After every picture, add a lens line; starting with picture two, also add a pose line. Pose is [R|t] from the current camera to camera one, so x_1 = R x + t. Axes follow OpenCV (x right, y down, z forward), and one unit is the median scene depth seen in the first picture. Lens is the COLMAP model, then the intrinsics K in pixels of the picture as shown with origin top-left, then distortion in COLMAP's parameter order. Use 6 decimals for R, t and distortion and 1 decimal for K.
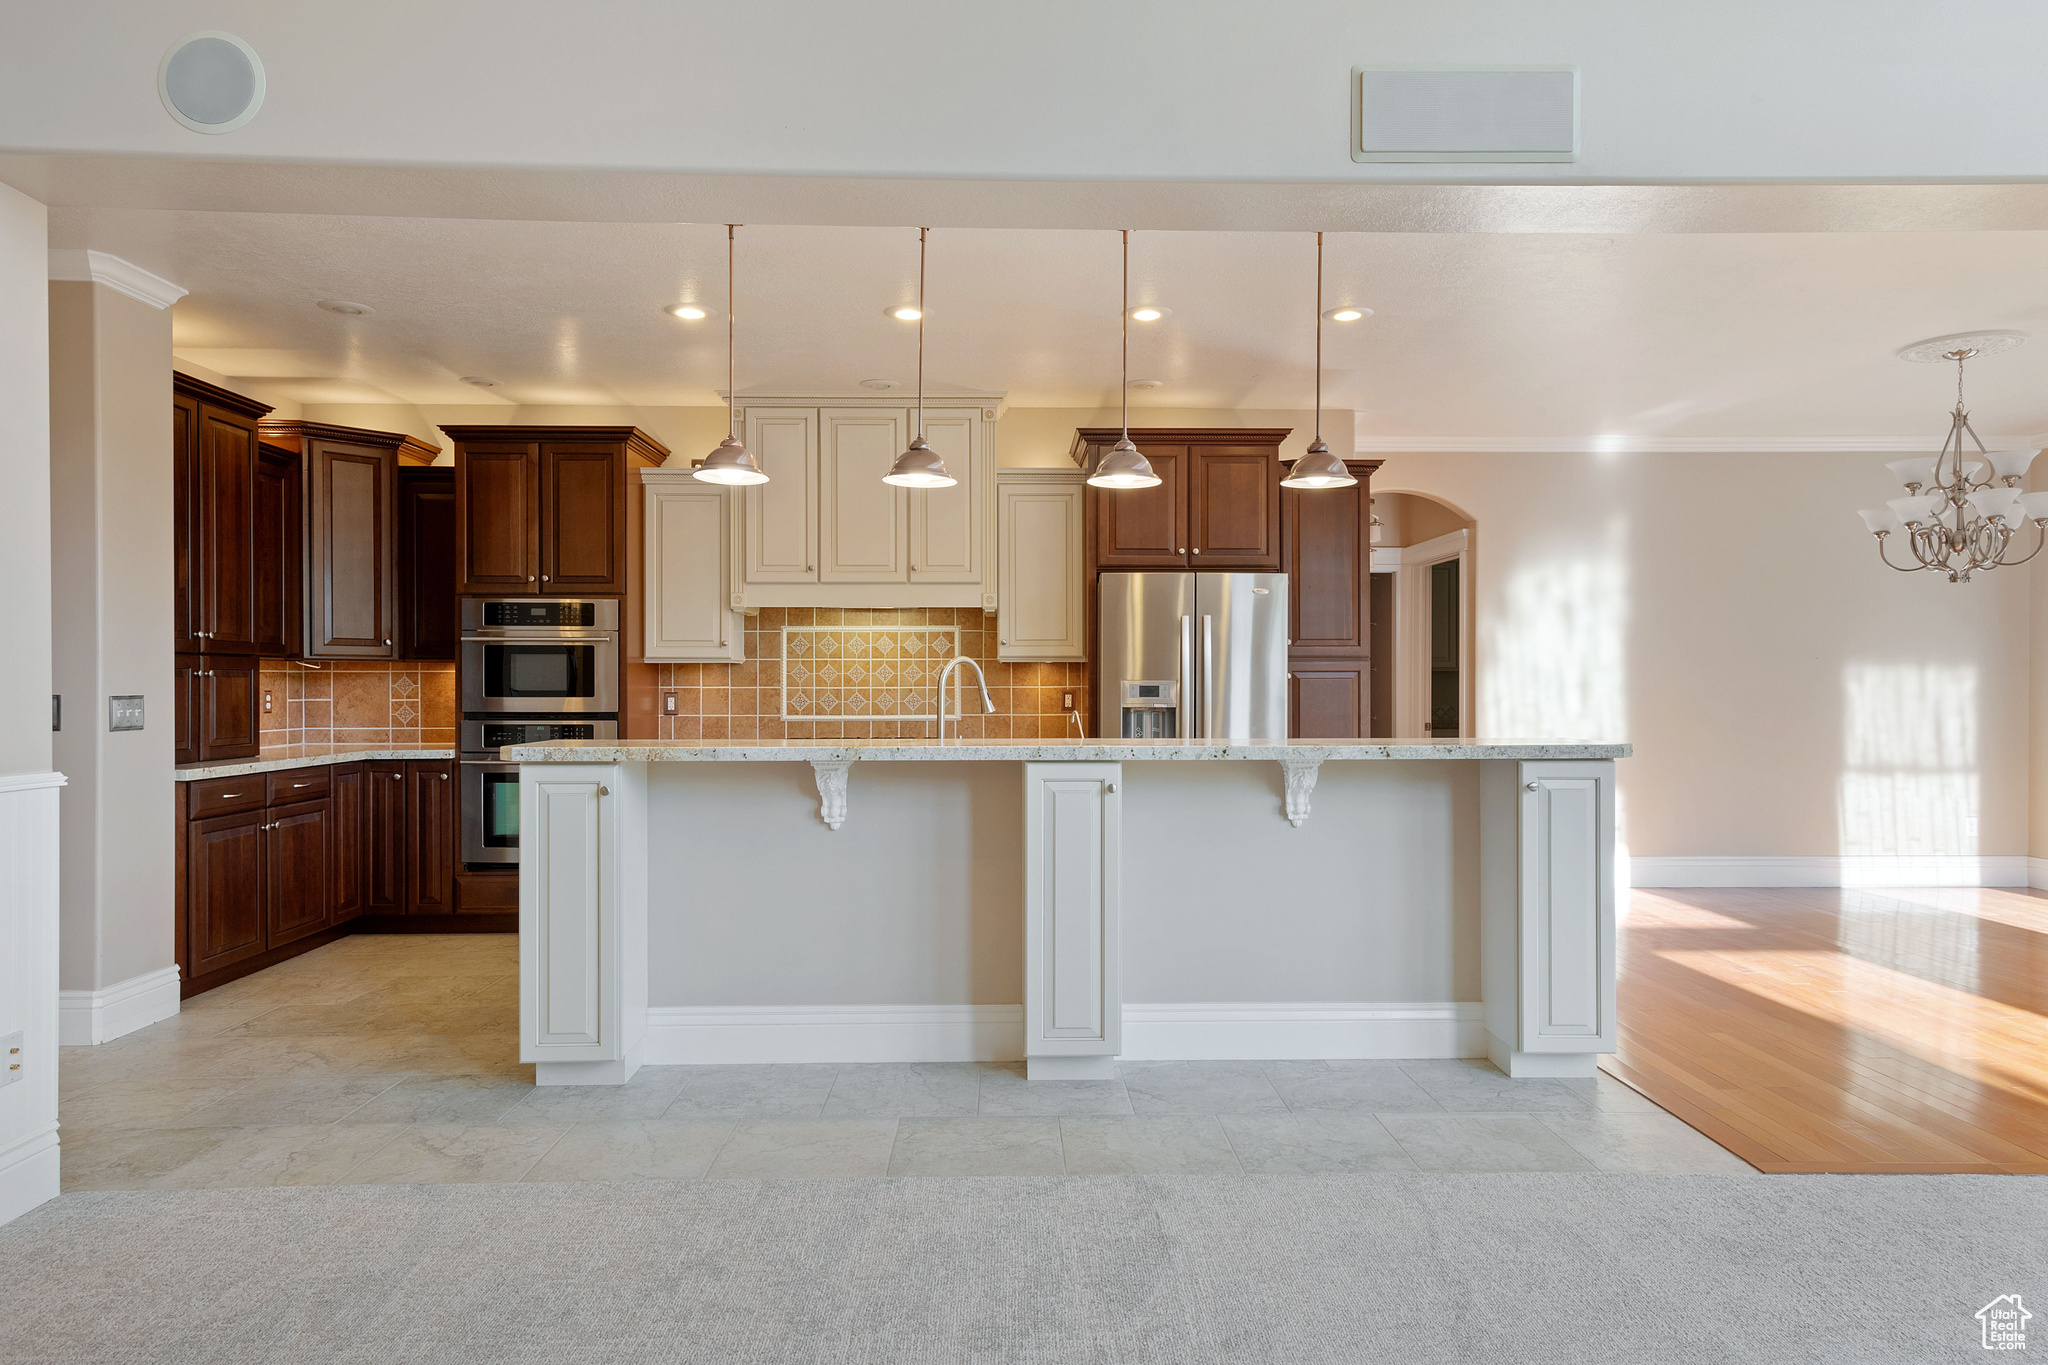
lens RADIAL K [[1249.1, 0, 1024.0], [0, 1249.1, 682.5], [0, 0, 1]] dist [0.019753, 0.000890]
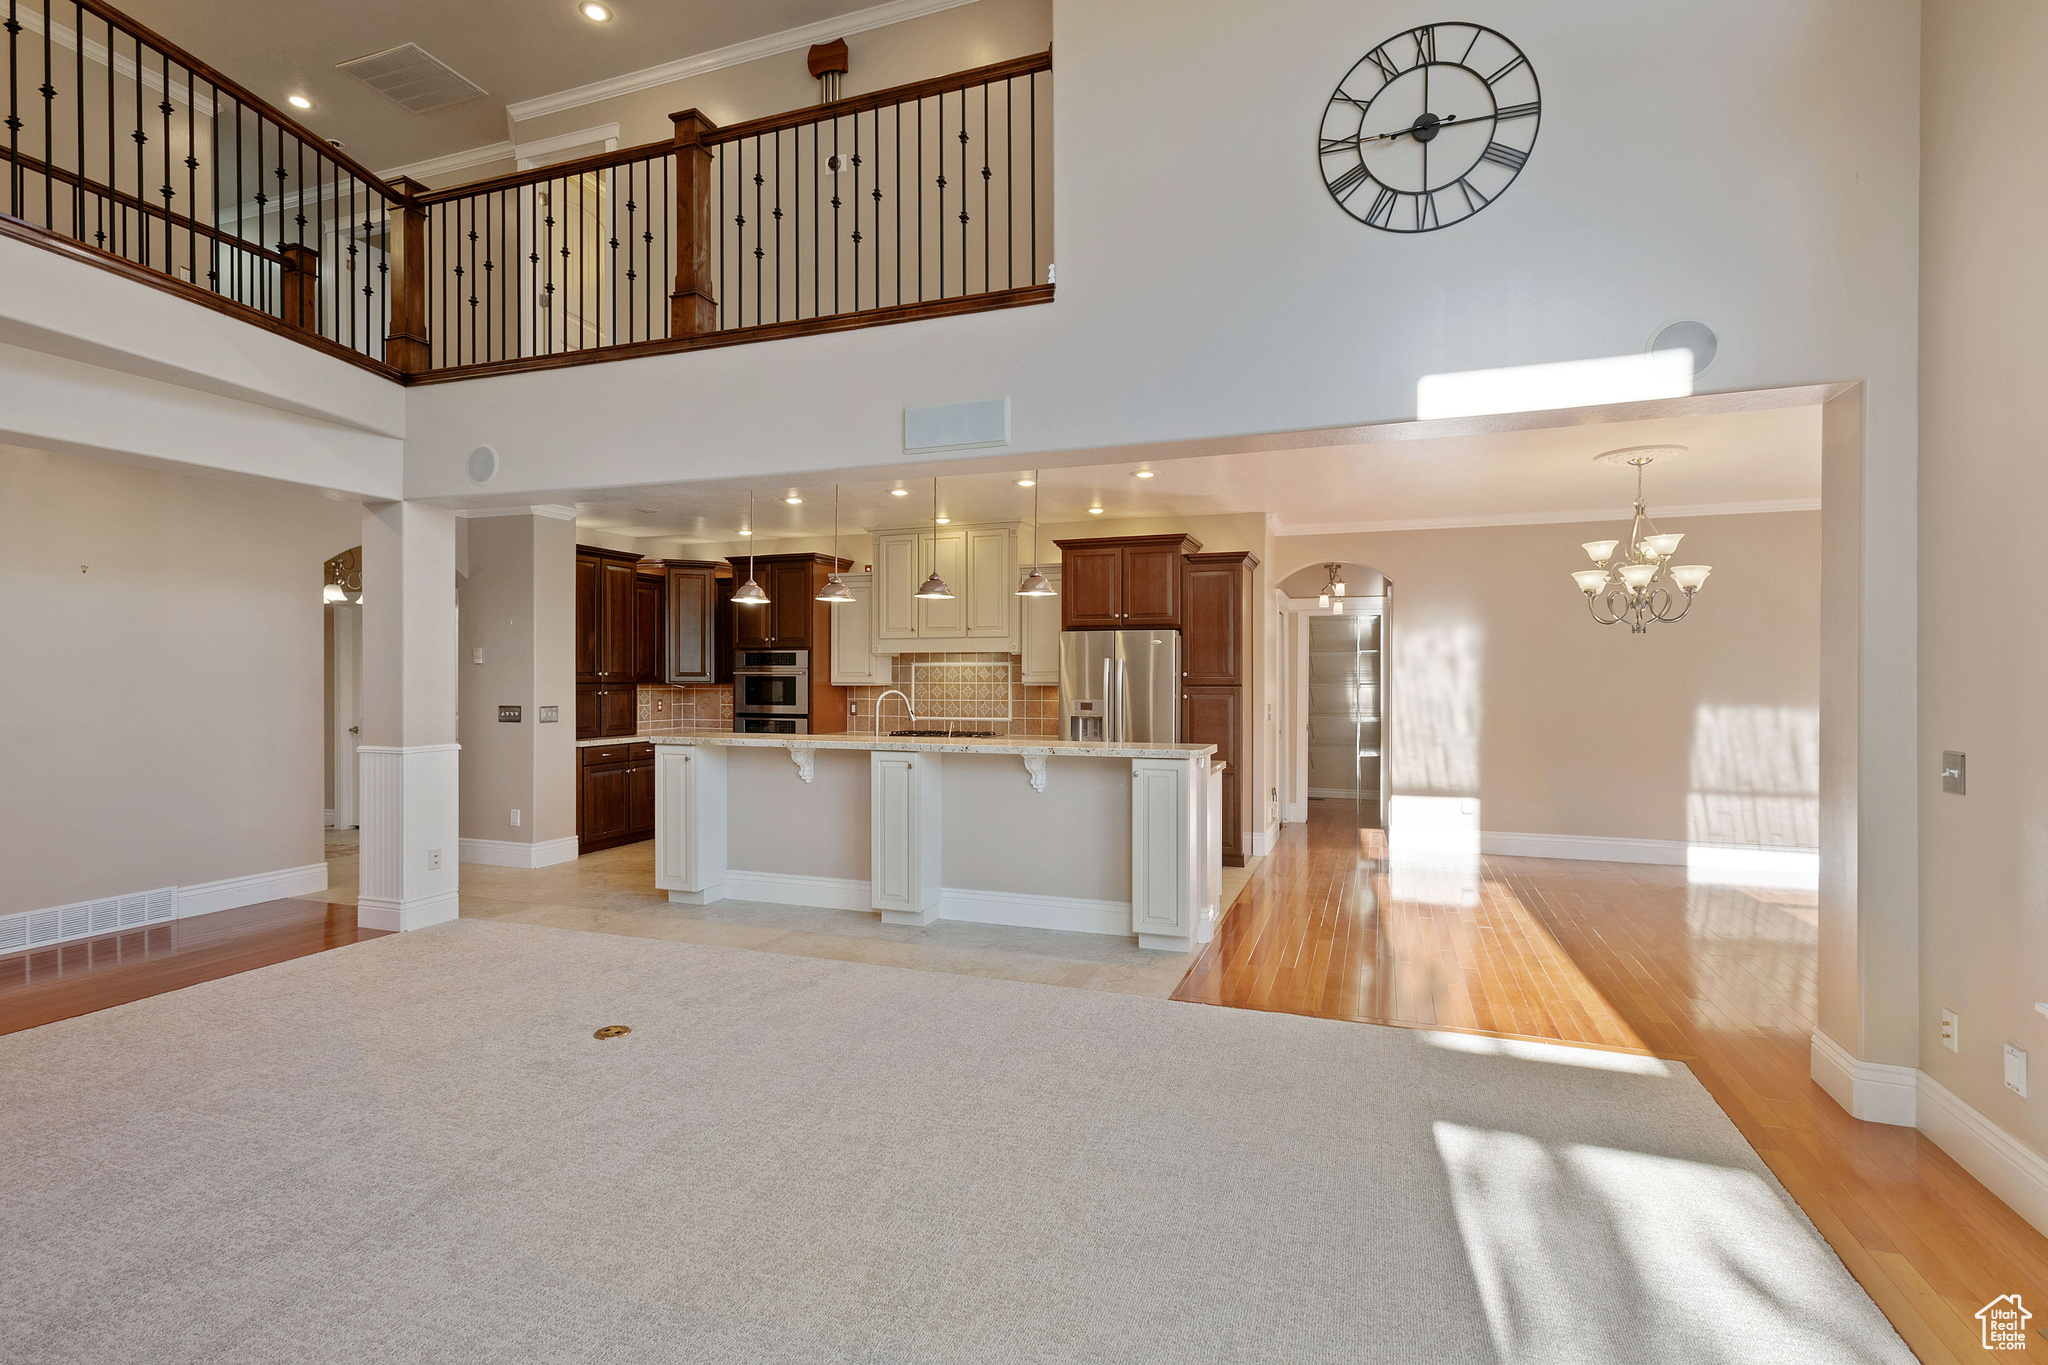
lens RADIAL K [[970.9, 0, 1028.4], [0, 970.9, 680.8], [0, 0, 1]] dist [-0.000878, 0.006320]
pose [[0.932088, 0.002840, -0.362221, 0.463071], [-0.001479, 0.999991, 0.004037, -0.029326], [0.362229, -0.003227, 0.932084, -0.166262]]
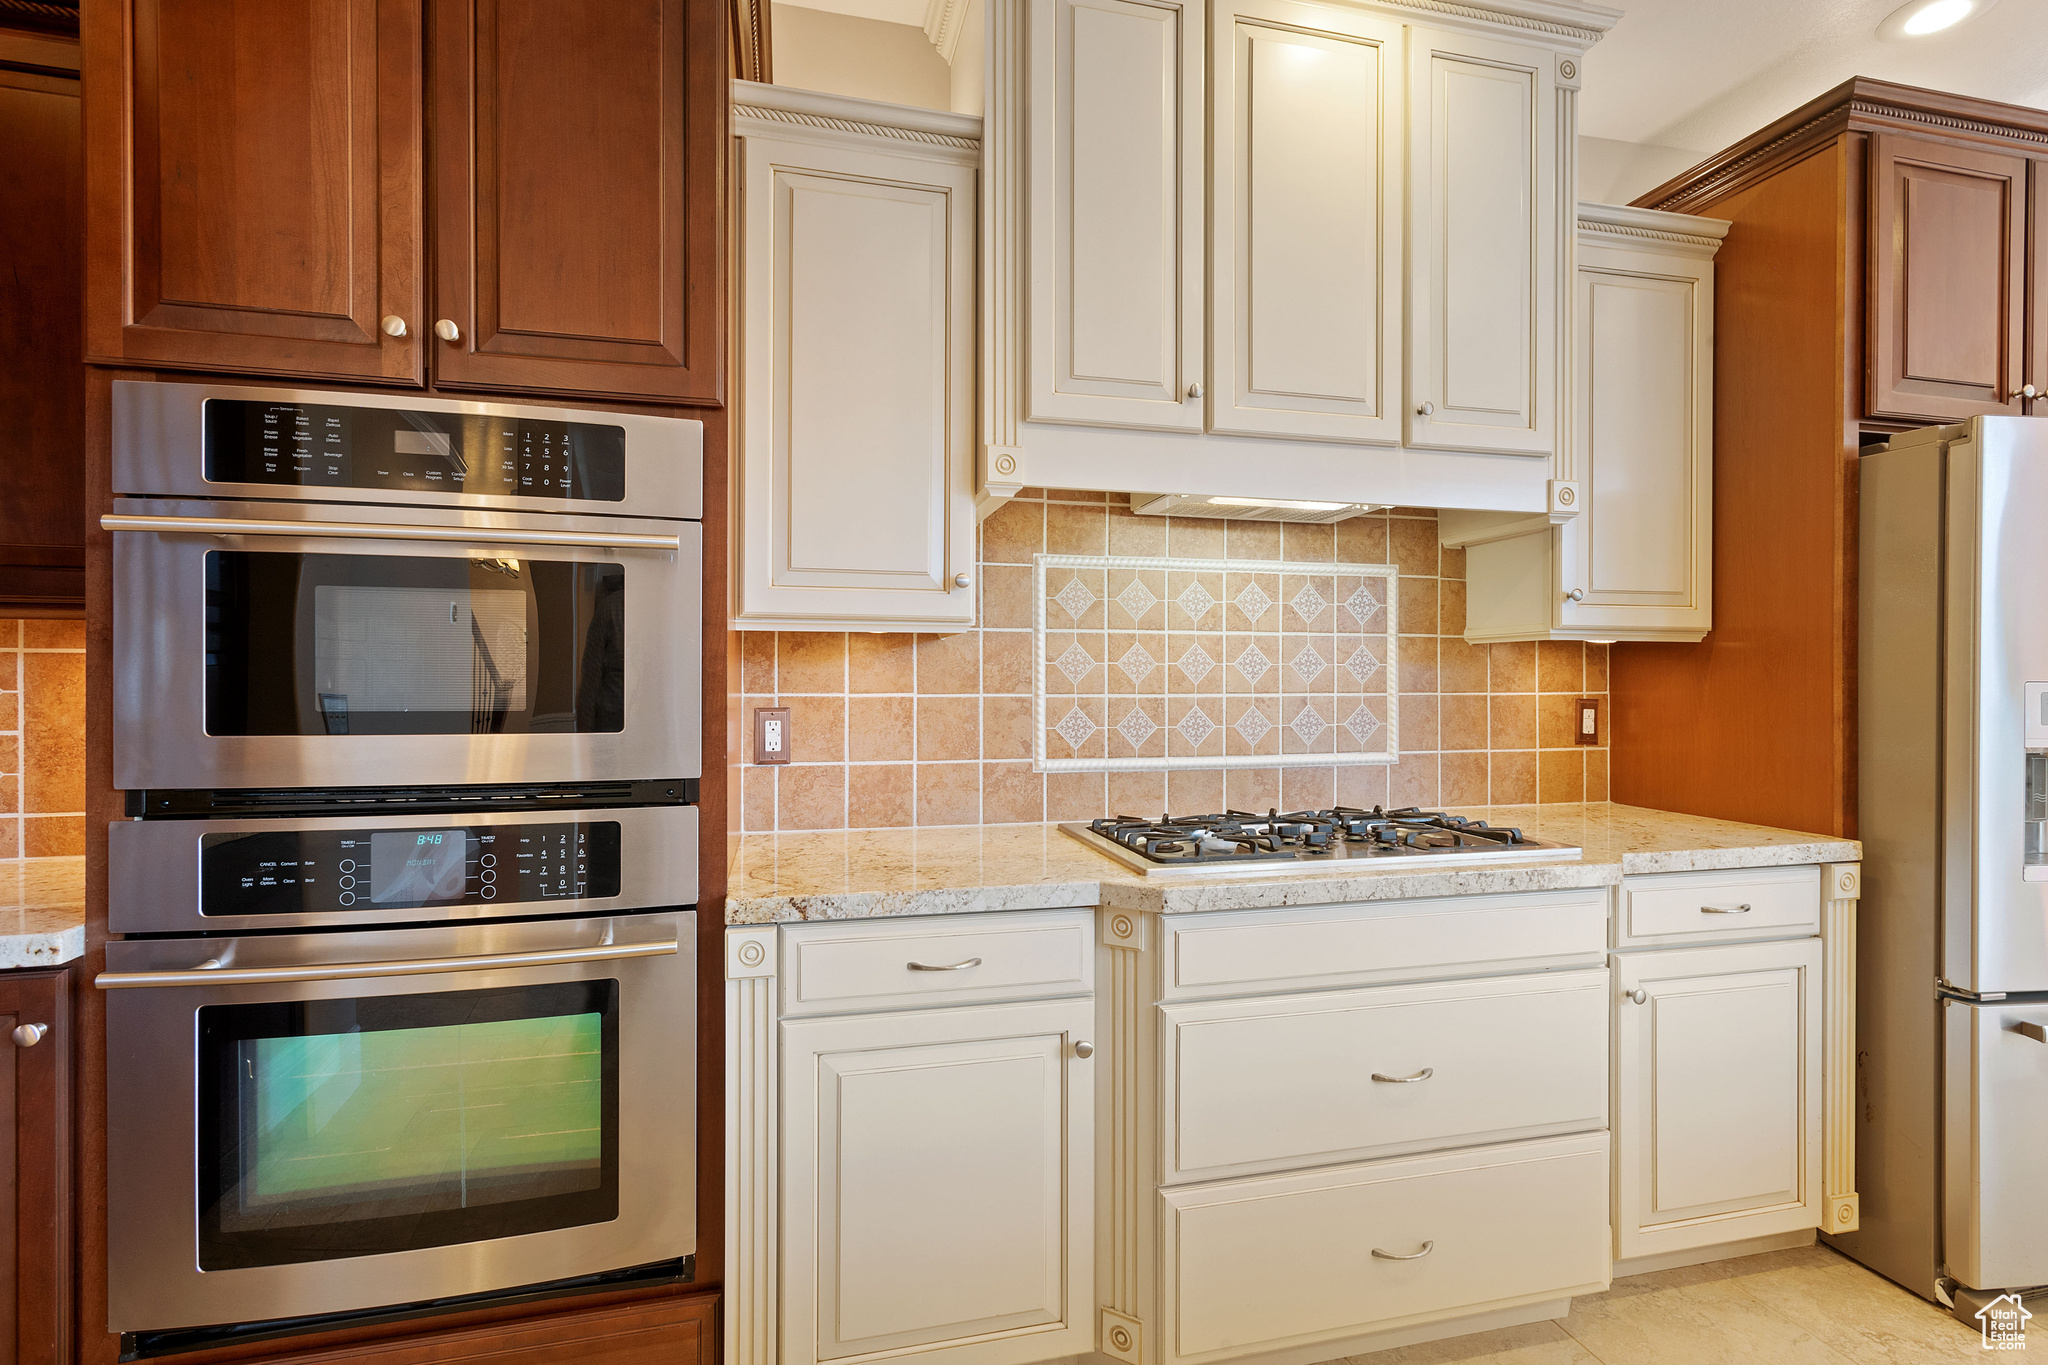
lens RADIAL K [[970.9, 0, 1028.4], [0, 970.9, 680.8], [0, 0, 1]] dist [-0.000878, 0.006320]
pose [[0.974858, 0.002419, 0.222814, -0.298004], [-0.002687, 0.999996, 0.000899, -0.001521], [-0.222810, -0.001475, 0.974861, 0.742366]]
